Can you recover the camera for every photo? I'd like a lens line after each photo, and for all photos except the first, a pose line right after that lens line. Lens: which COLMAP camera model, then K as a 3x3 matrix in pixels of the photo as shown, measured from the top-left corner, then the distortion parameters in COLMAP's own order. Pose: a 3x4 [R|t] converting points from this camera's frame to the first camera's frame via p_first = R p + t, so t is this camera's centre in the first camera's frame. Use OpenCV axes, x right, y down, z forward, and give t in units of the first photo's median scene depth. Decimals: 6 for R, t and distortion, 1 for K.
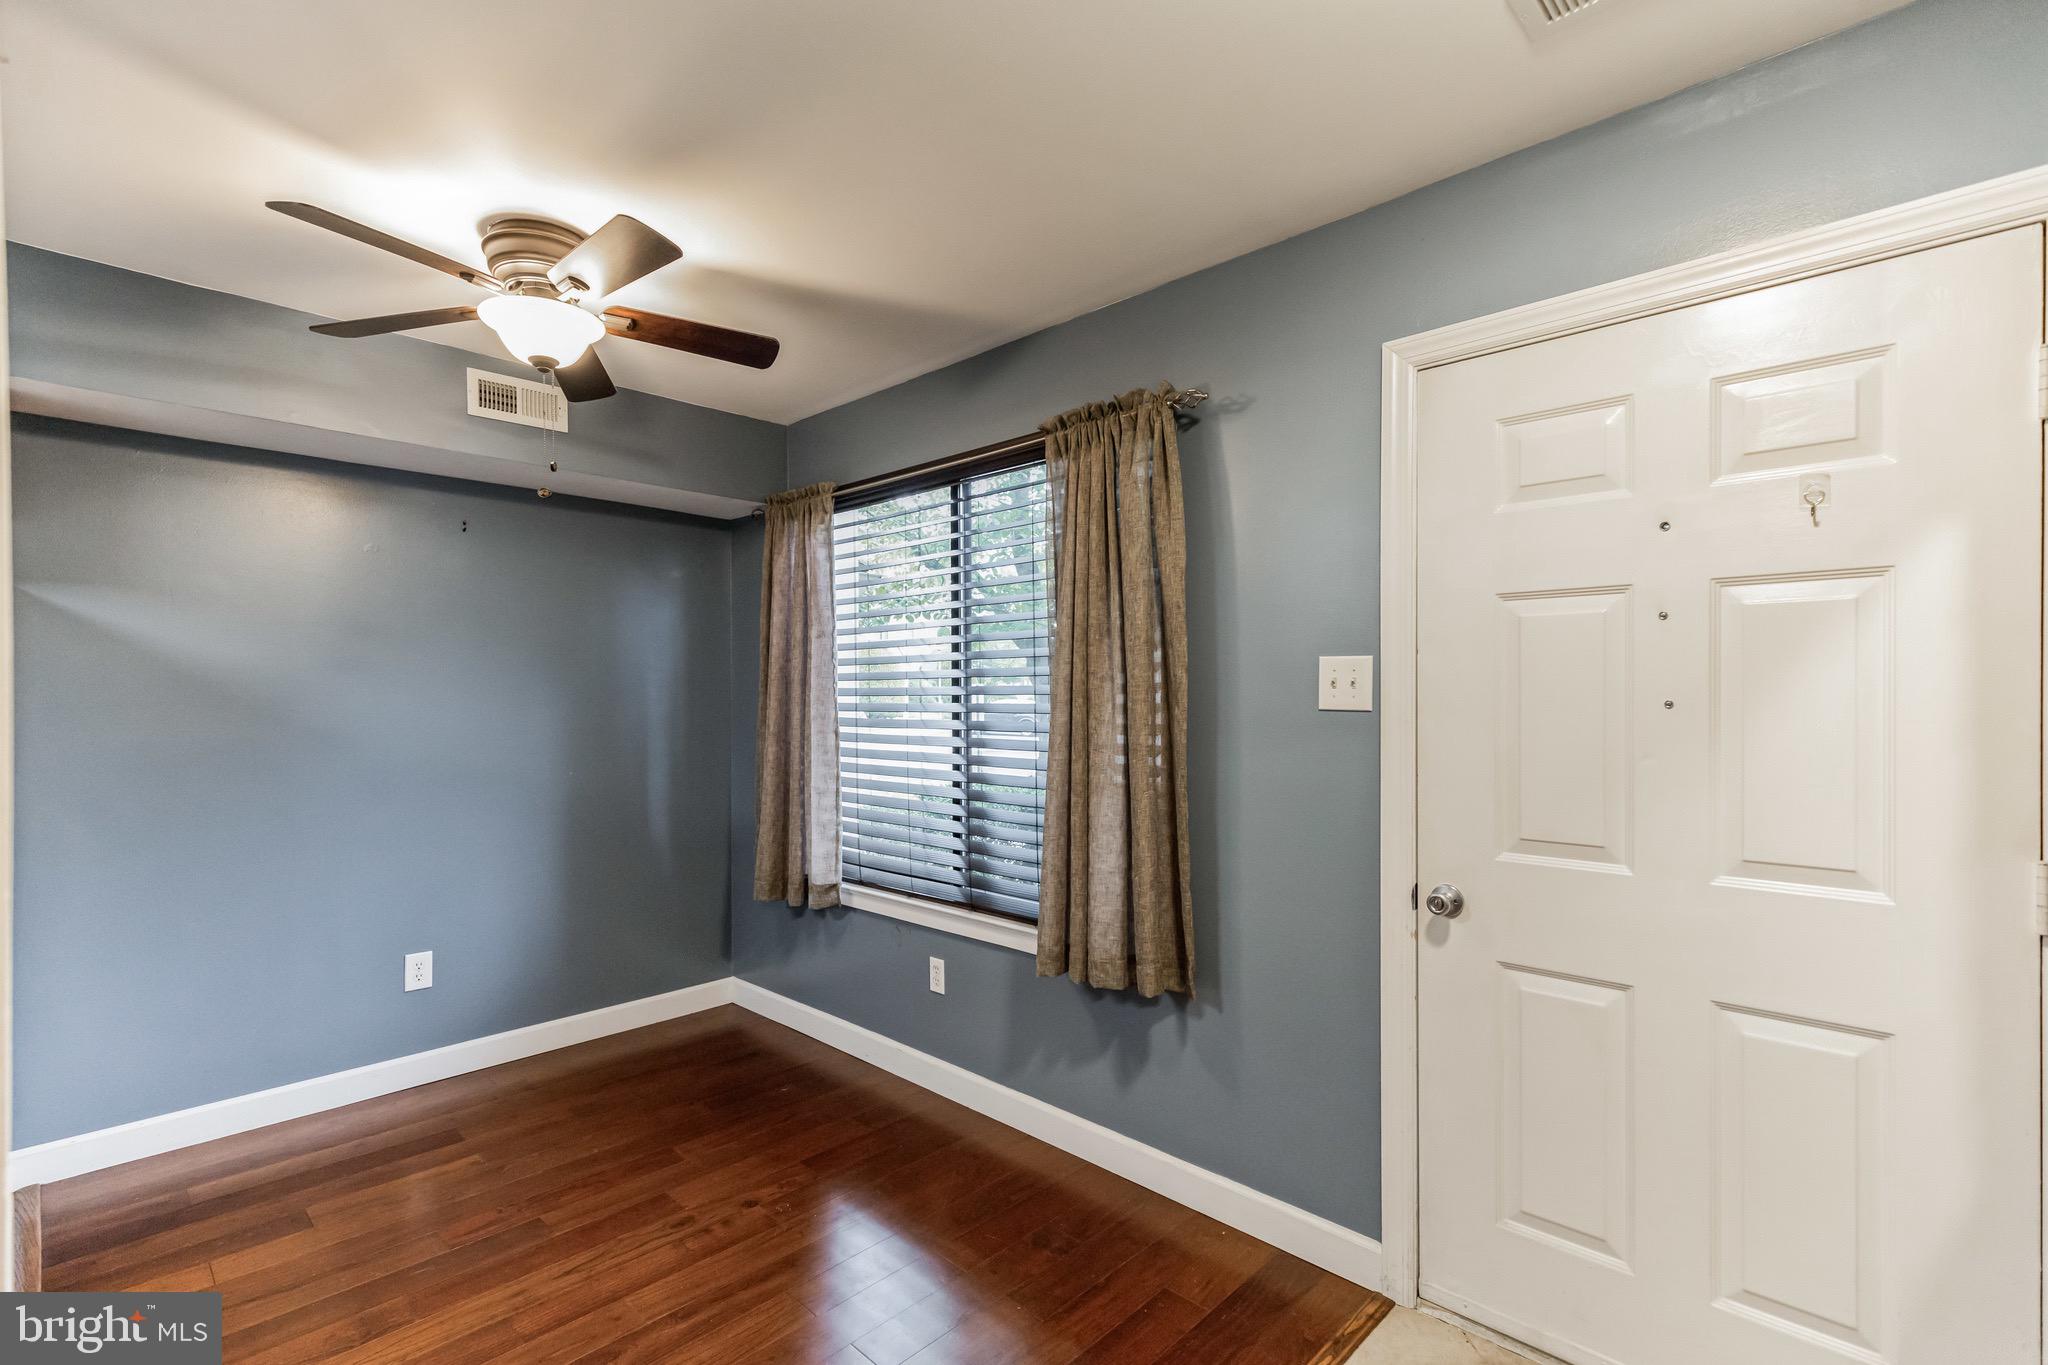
lens RADIAL K [[921.9, 0, 1029.2], [0, 921.9, 688.0], [0, 0, 1]] dist [0.000677, -0.000002]
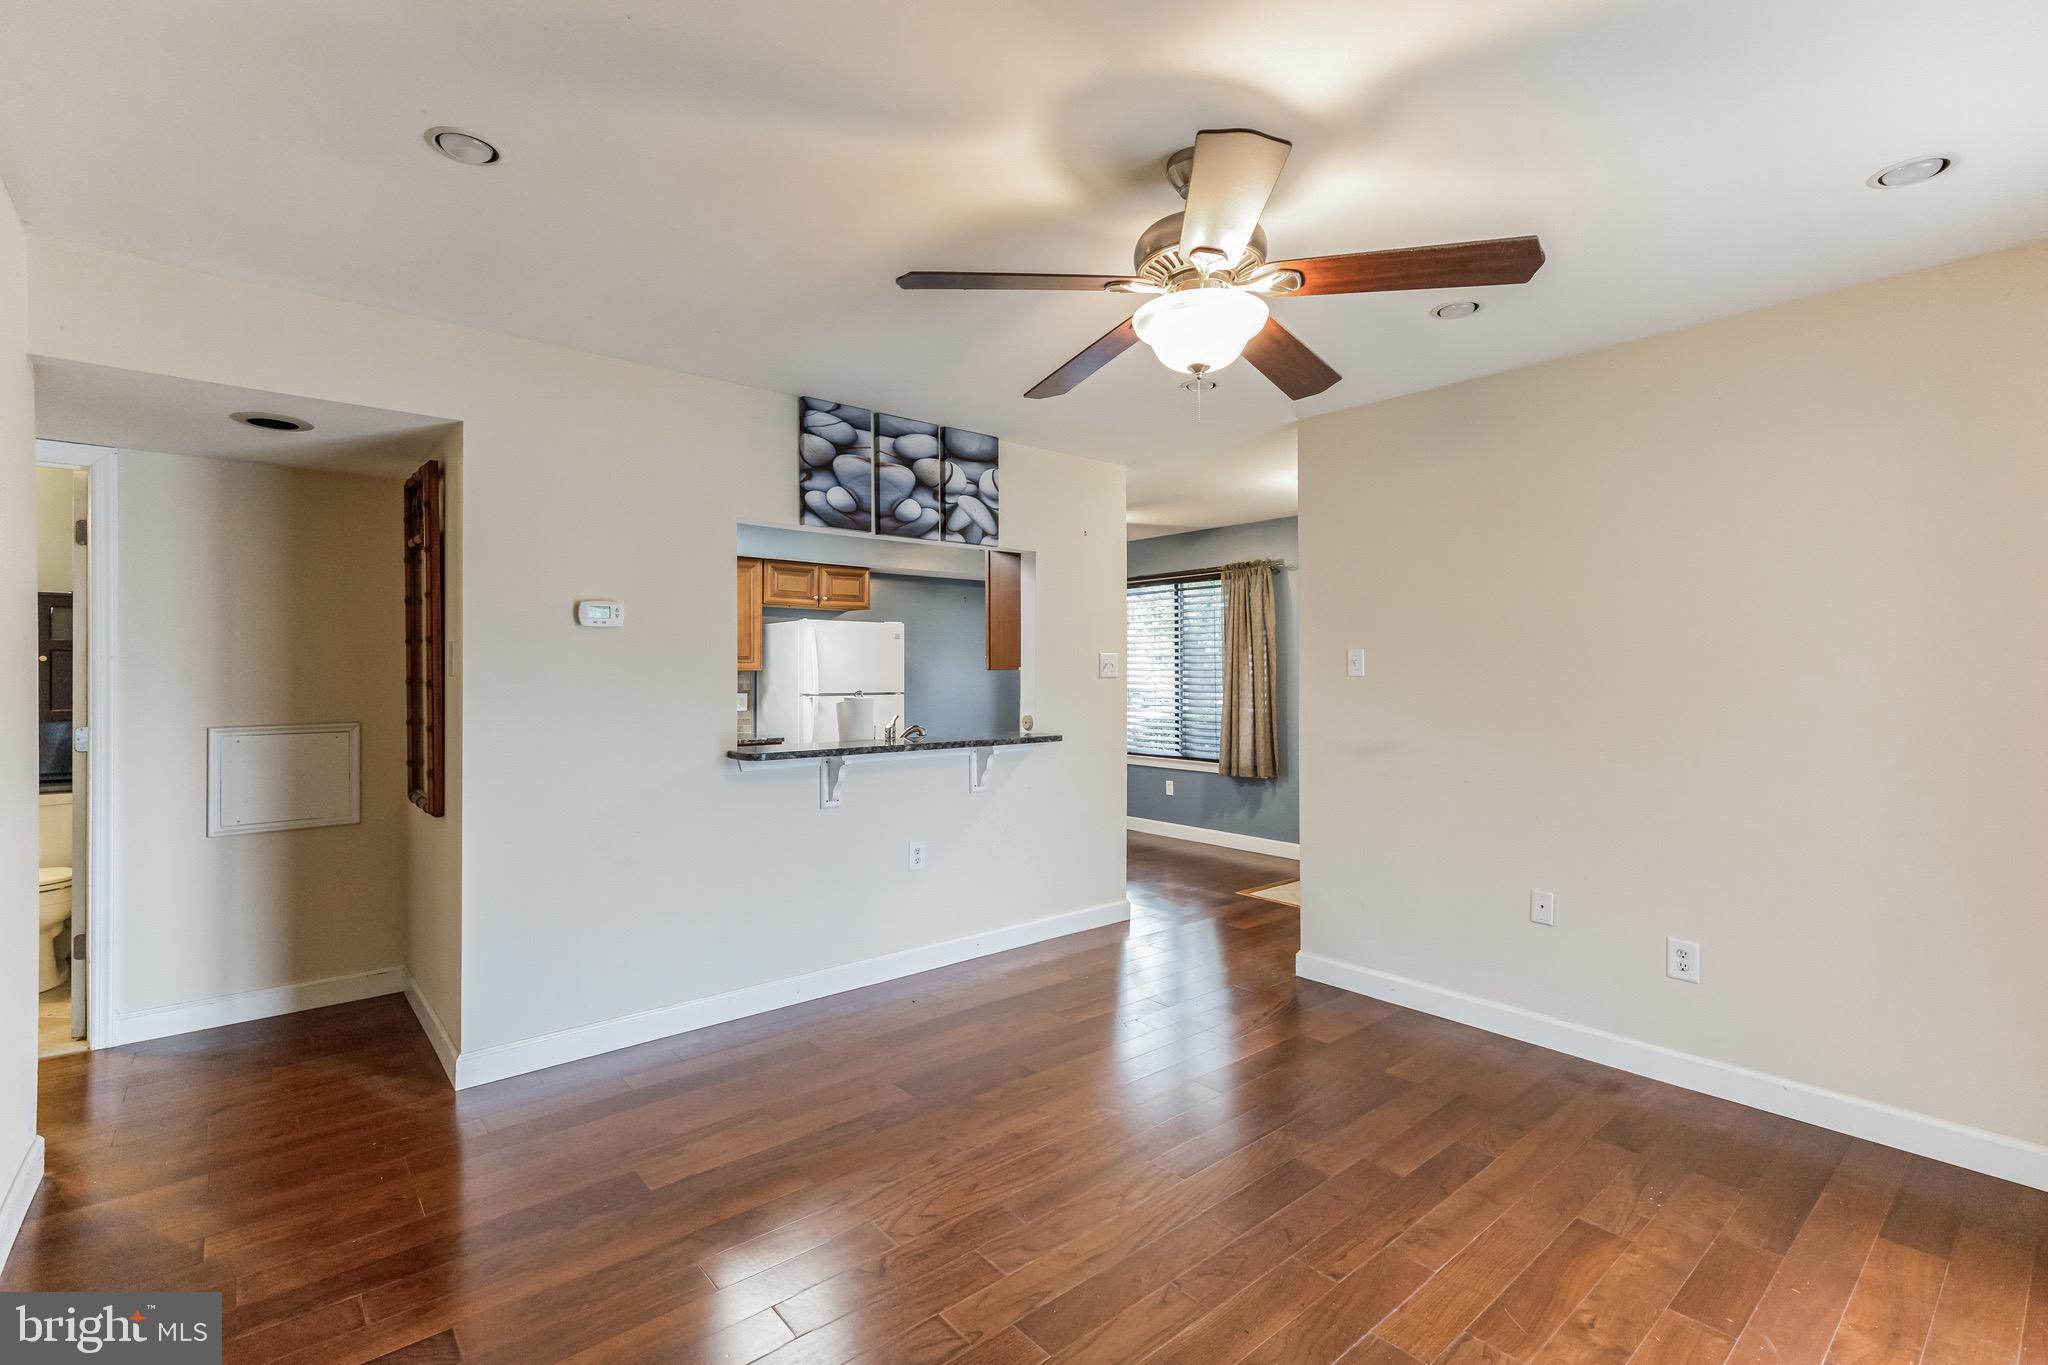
lens RADIAL K [[921.9, 0, 1013.8], [0, 921.9, 672.8], [0, 0, 1]] dist [0.000677, -0.000002]
pose [[0.992744, -0.001735, -0.120234, -0.268862], [0.002953, 0.999946, 0.009954, -0.013985], [0.120210, -0.010237, 0.992696, -1.786081]]
